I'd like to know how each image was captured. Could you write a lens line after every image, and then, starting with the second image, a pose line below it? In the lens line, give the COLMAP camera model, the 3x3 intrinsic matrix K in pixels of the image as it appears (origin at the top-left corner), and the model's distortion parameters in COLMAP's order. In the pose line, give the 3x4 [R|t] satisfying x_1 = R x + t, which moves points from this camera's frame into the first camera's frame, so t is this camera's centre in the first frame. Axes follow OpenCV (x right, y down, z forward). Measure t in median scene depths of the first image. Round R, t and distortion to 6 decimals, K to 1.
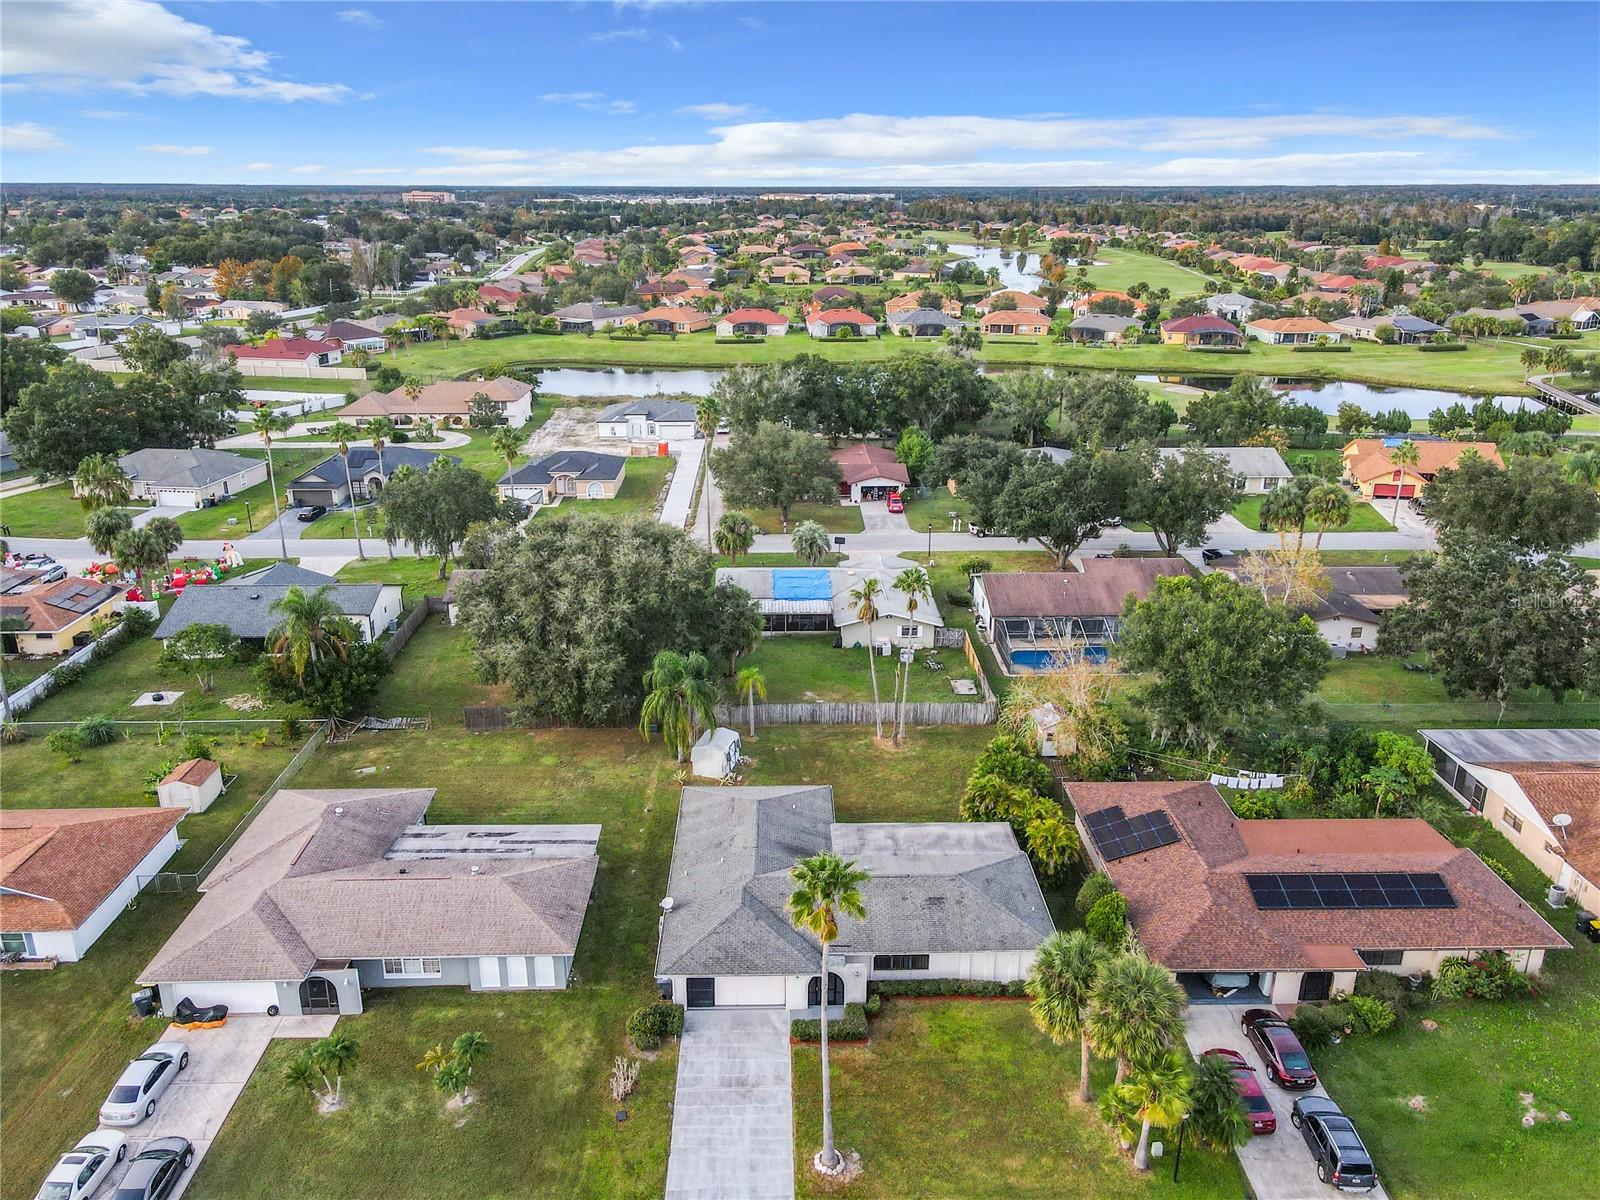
lens RADIAL K [[1194.5, 0, 786.2], [0, 1194.5, 606.9], [0, 0, 1]] dist [-0.003945, 0.037502]
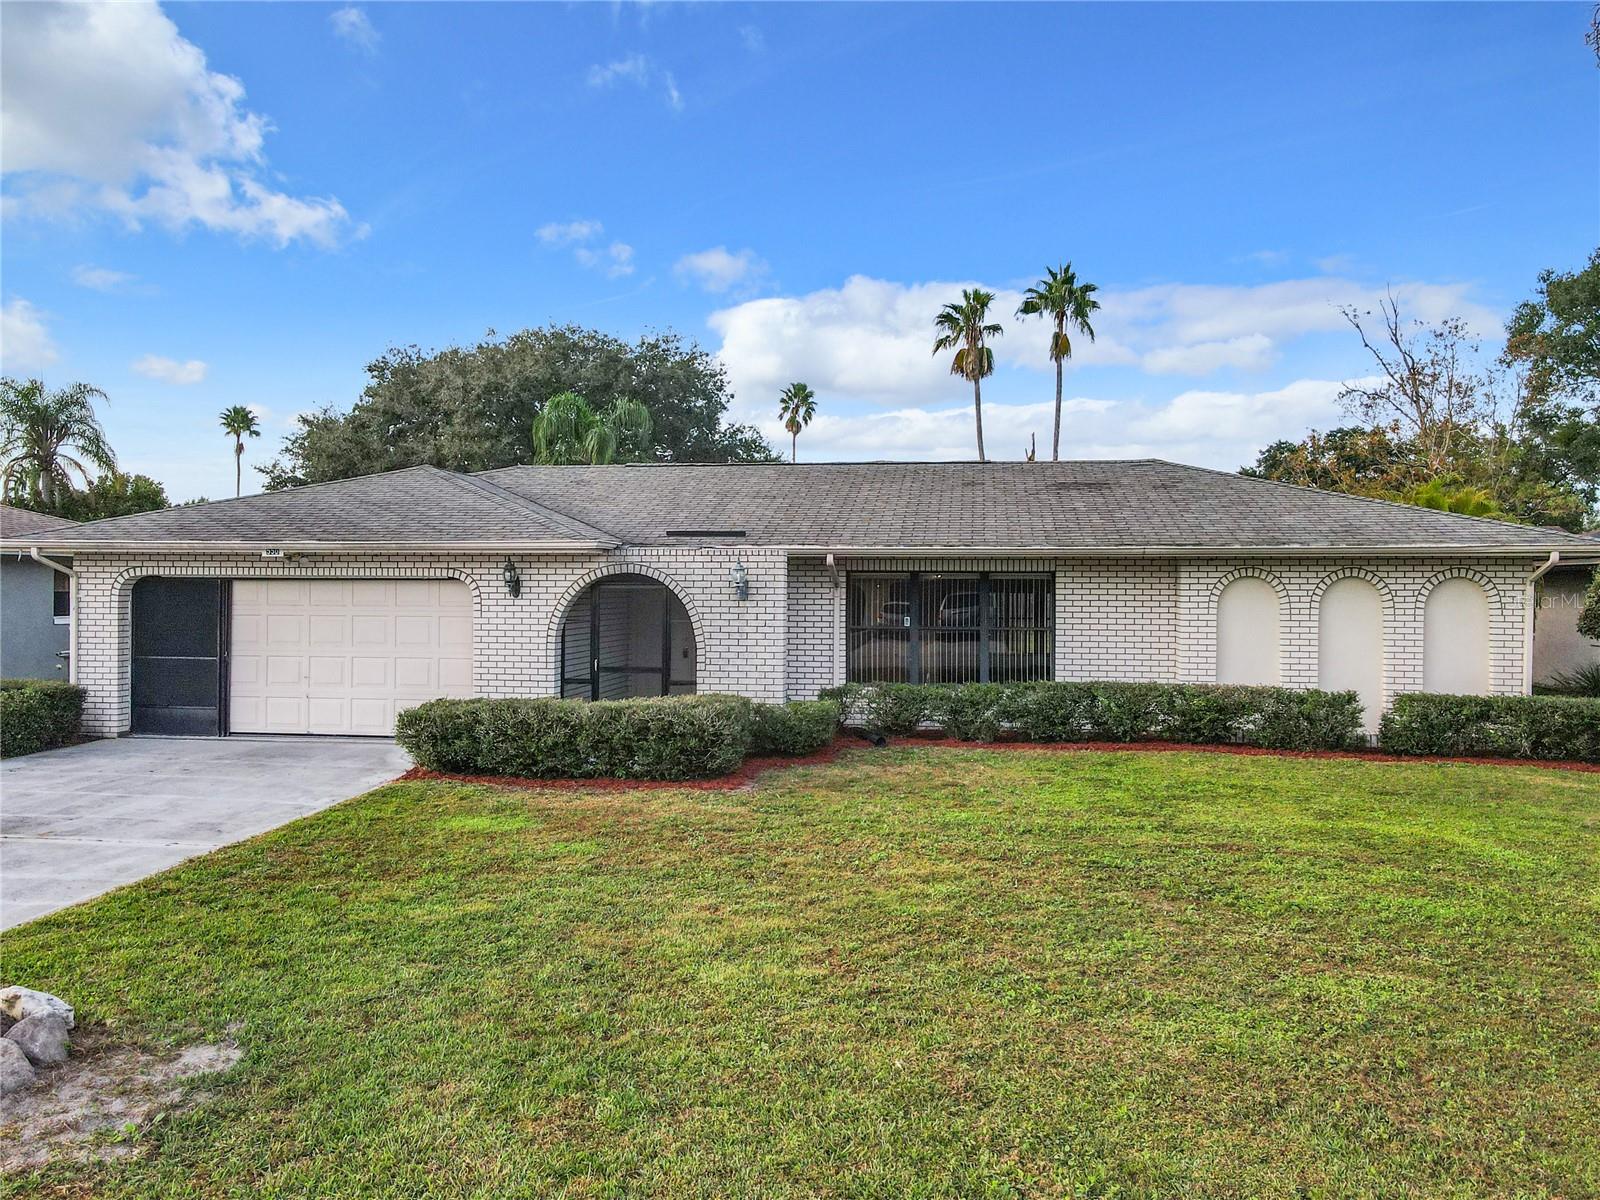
lens RADIAL K [[1194.5, 0, 792.8], [0, 1194.5, 589.7], [0, 0, 1]] dist [-0.003945, 0.037502]
pose [[0.986730, 0.015269, -0.161650, 0.081367], [-0.068118, 0.942650, -0.326758, 0.289015], [0.147390, 0.333433, 0.931181, 0.572848]]
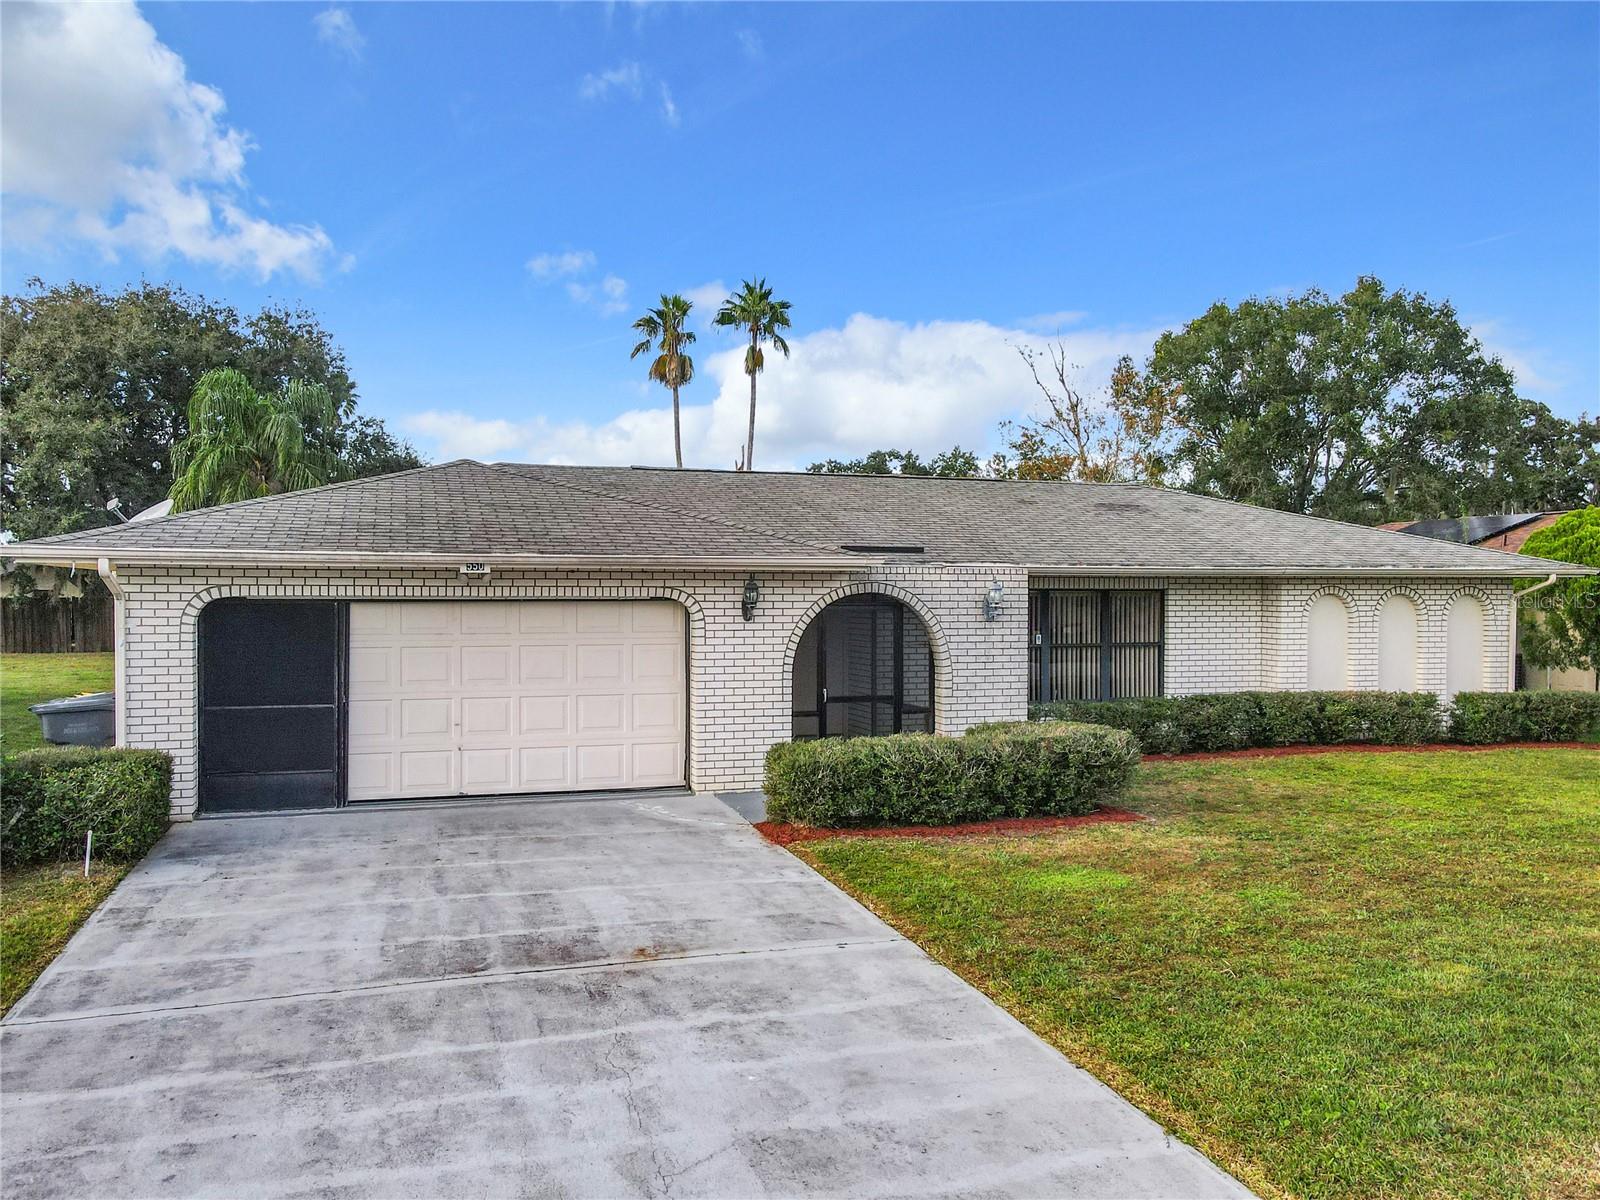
lens RADIAL K [[1194.5, 0, 766.5], [0, 1194.5, 646.9], [0, 0, 1]] dist [-0.003945, 0.037502]
pose [[0.959601, -0.000590, 0.281365, -0.036575], [0.083960, 0.955039, -0.284344, 0.281414], [-0.268547, 0.296480, 0.916505, 0.593439]]
